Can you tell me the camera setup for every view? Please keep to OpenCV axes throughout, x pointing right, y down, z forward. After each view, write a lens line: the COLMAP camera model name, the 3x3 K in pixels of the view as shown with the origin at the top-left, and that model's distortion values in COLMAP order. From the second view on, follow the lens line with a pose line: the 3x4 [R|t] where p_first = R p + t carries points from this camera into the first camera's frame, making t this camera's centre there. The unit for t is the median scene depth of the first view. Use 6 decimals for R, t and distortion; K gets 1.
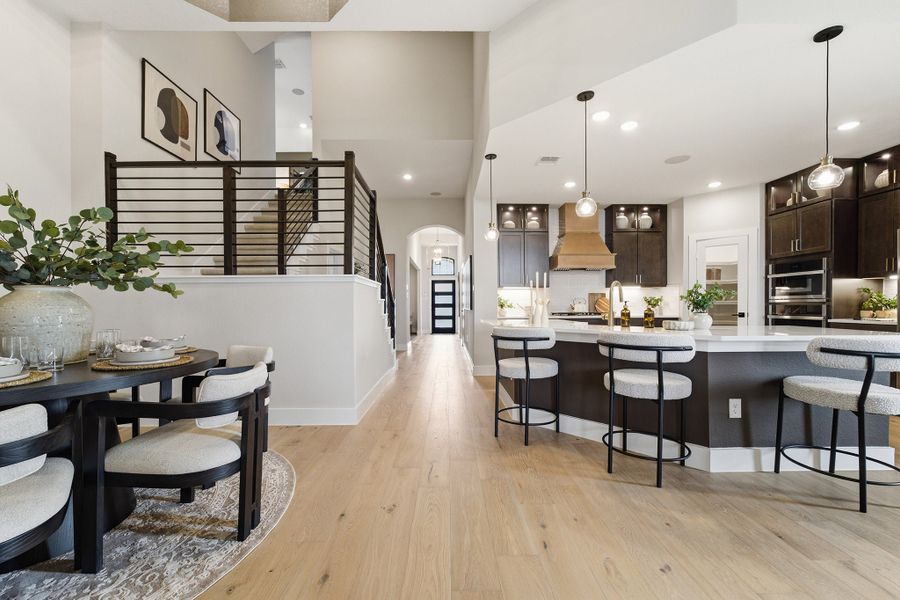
lens RADIAL K [[370.4, 0, 450.8], [0, 370.4, 308.8], [0, 0, 1]] dist [-0.012471, 0.004890]
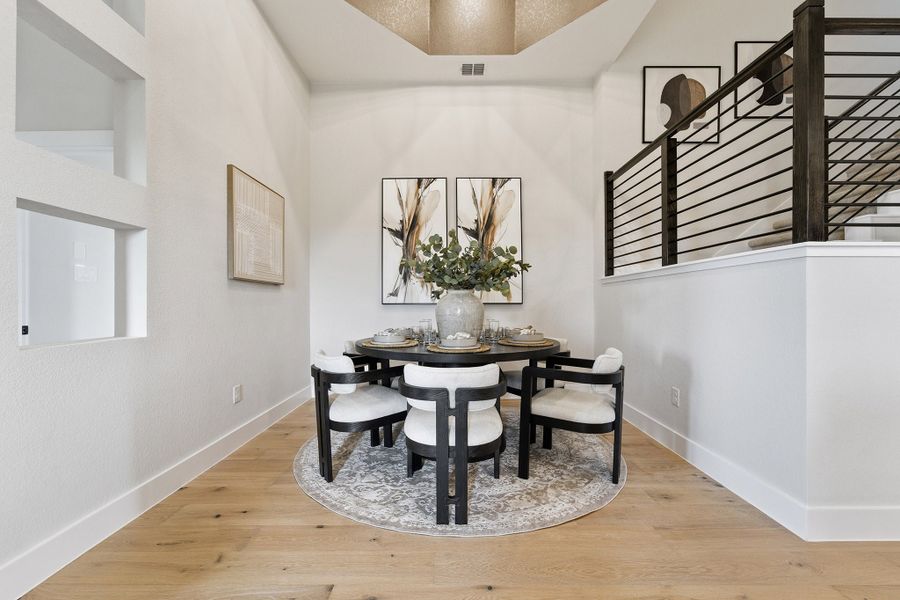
lens RADIAL K [[370.4, 0, 450.5], [0, 370.4, 301.5], [0, 0, 1]] dist [-0.012471, 0.004890]
pose [[-0.014549, 0.002948, -0.999890, 0.168219], [-0.007323, 0.999969, 0.003055, -0.006872], [0.999867, 0.007367, -0.014527, 0.347947]]
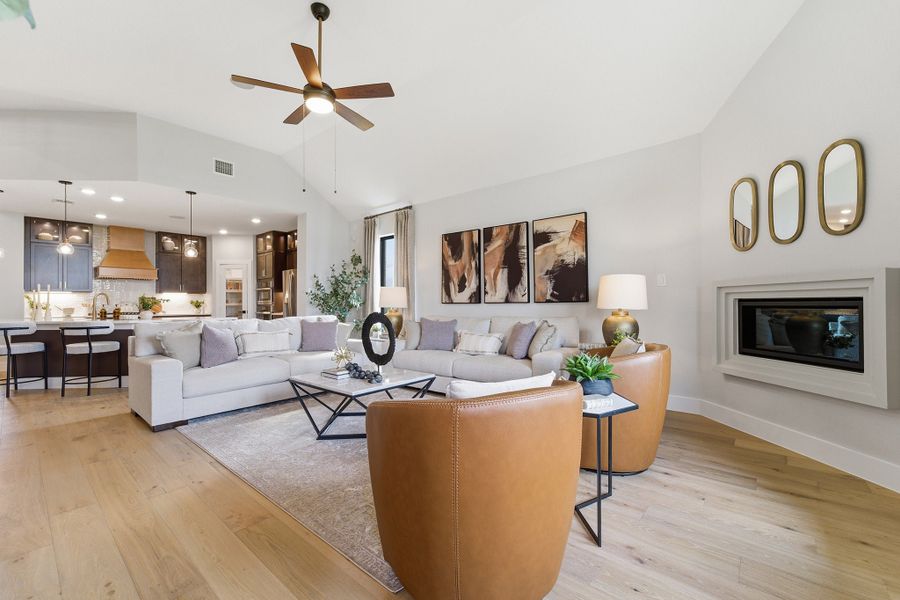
lens RADIAL K [[370.4, 0, 448.1], [0, 370.4, 304.7], [0, 0, 1]] dist [-0.012471, 0.004890]
pose [[0.660662, -0.004365, 0.750671, 0.158267], [0.014938, 0.999862, -0.007334, 0.010506], [-0.750535, 0.016059, 0.660635, -0.820205]]
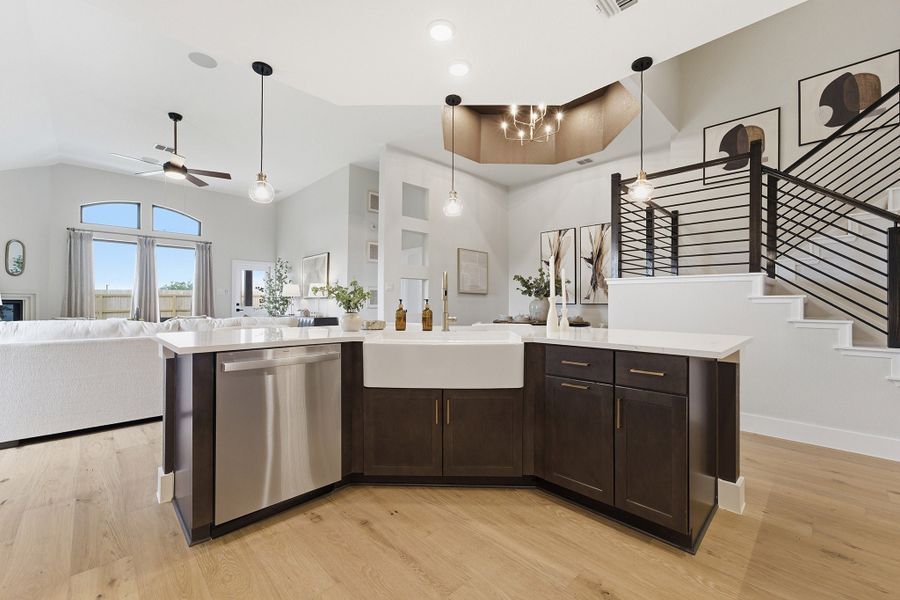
lens RADIAL K [[370.4, 0, 447.0], [0, 370.4, 298.8], [0, 0, 1]] dist [-0.012471, 0.004890]
pose [[-0.726847, -0.006906, -0.686765, 0.626297], [-0.009978, 0.999950, 0.000505, -0.014760], [0.686727, 0.007220, -0.726879, 1.006779]]
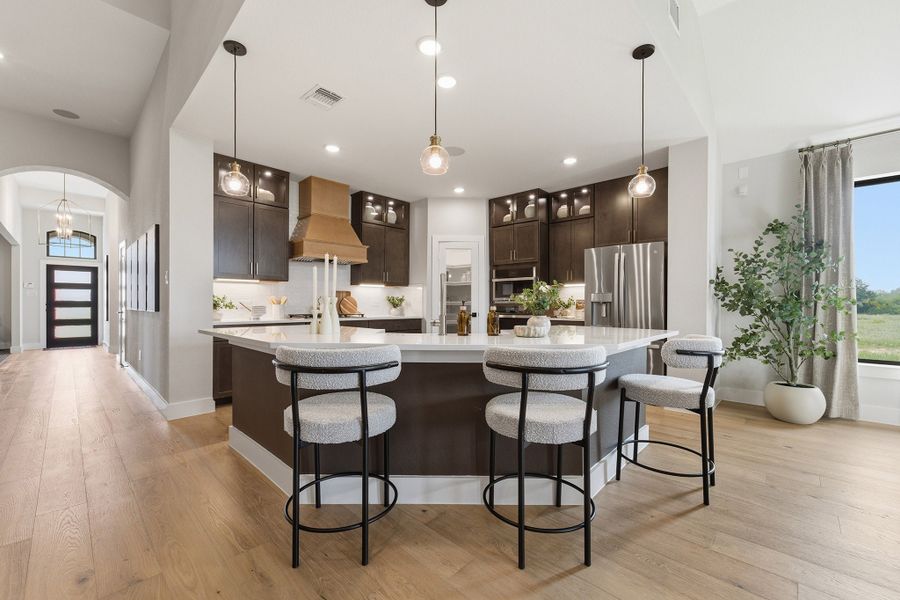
lens RADIAL K [[370.4, 0, 451.6], [0, 370.4, 305.4], [0, 0, 1]] dist [-0.012471, 0.004890]
pose [[0.702148, 0.001750, 0.712029, -0.050073], [0.003014, 0.999981, -0.005430, -0.004320], [-0.712025, 0.005959, 0.702129, 0.281587]]
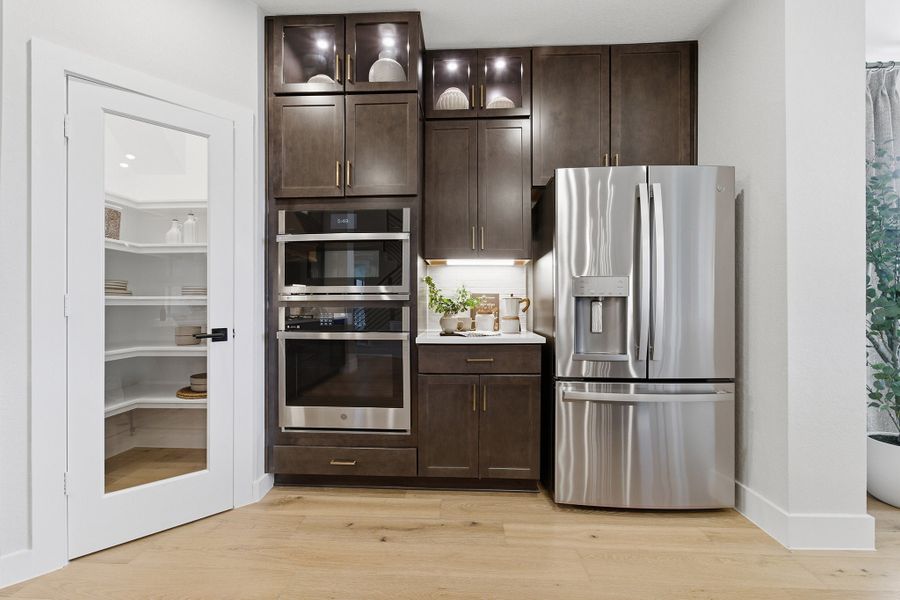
lens RADIAL K [[370.4, 0, 454.2], [0, 370.4, 302.2], [0, 0, 1]] dist [-0.012471, 0.004890]
pose [[0.063133, 0.003859, 0.997998, 0.462092], [0.010362, 0.999936, -0.004522, -0.011543], [-0.997951, 0.010627, 0.063089, 0.780385]]
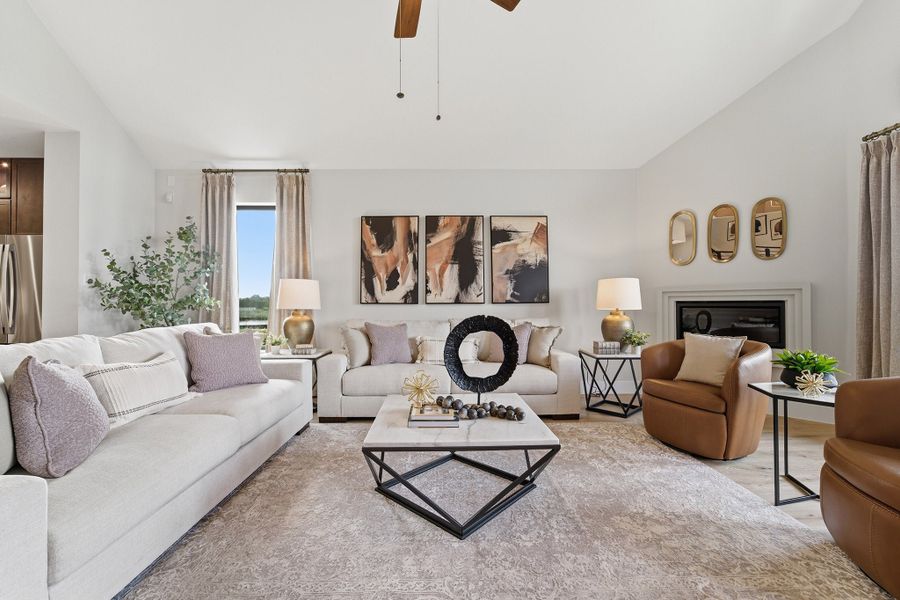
lens RADIAL K [[370.4, 0, 450.3], [0, 370.4, 303.1], [0, 0, 1]] dist [-0.012471, 0.004890]
pose [[0.020289, 0.004871, 0.999782, 0.123723], [0.016351, 0.999853, -0.005203, 0.004319], [-0.999660, 0.016453, 0.020206, -0.293267]]
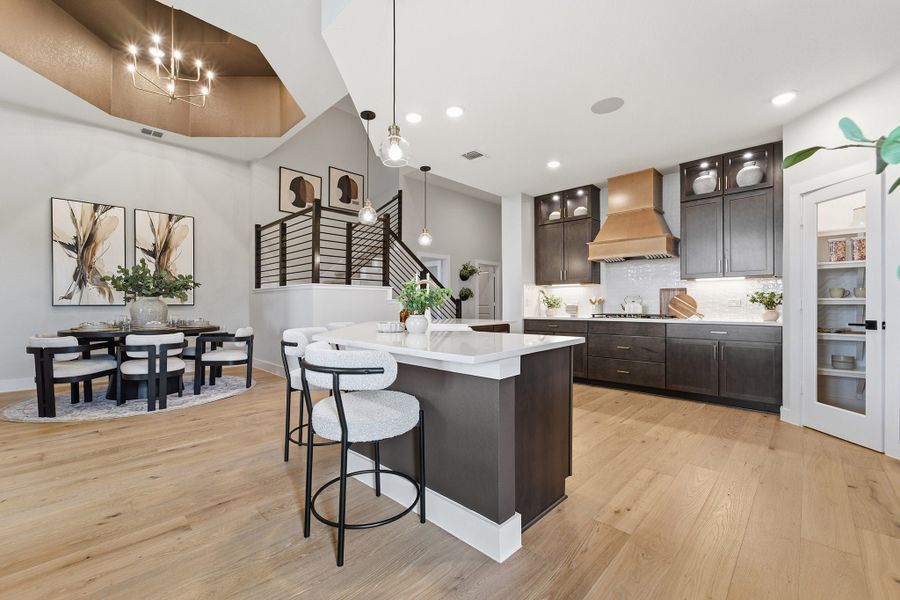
lens RADIAL K [[370.4, 0, 453.5], [0, 370.4, 304.7], [0, 0, 1]] dist [-0.012471, 0.004890]
pose [[0.716100, 0.003339, -0.697989, 0.763144], [-0.007662, 0.999966, -0.003077, -0.005828], [0.697955, 0.007552, 0.716102, 0.228340]]
